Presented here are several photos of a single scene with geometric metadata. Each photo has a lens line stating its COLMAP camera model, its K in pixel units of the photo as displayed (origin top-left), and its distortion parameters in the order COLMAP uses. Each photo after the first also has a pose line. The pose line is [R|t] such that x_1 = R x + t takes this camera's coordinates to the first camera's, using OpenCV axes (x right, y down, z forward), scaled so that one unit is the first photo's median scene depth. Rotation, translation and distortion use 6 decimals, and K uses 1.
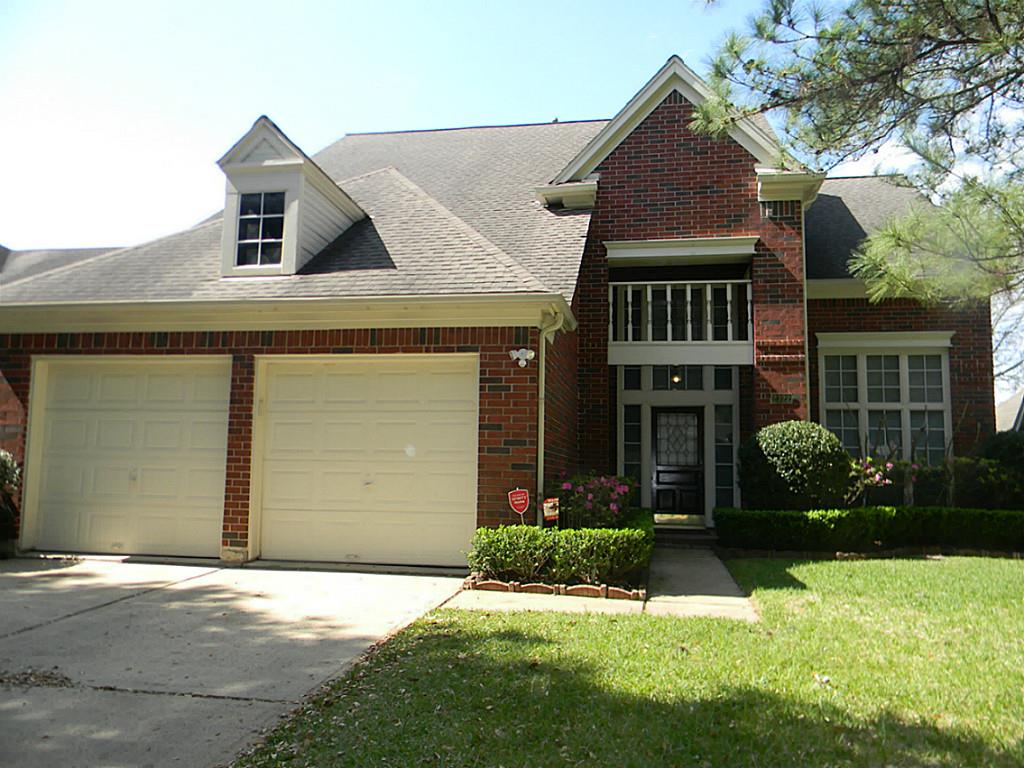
lens RADIAL K [[826.3, 0, 491.6], [0, 826.3, 385.0], [0, 0, 1]] dist [0.005982, -0.009510]
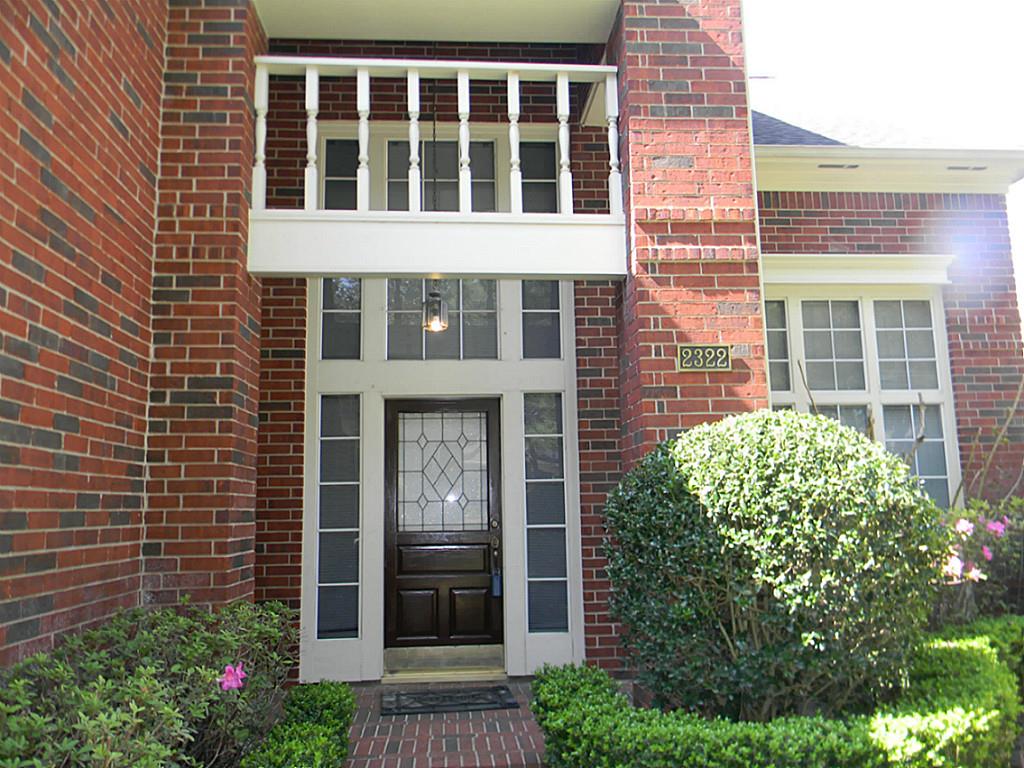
lens RADIAL K [[826.3, 0, 509.9], [0, 826.3, 383.5], [0, 0, 1]] dist [0.005982, -0.009510]
pose [[0.962623, 0.004493, 0.270808, 0.155913], [0.005884, 0.999280, -0.037493, 0.039607], [-0.270781, 0.037685, 0.961903, 0.629831]]
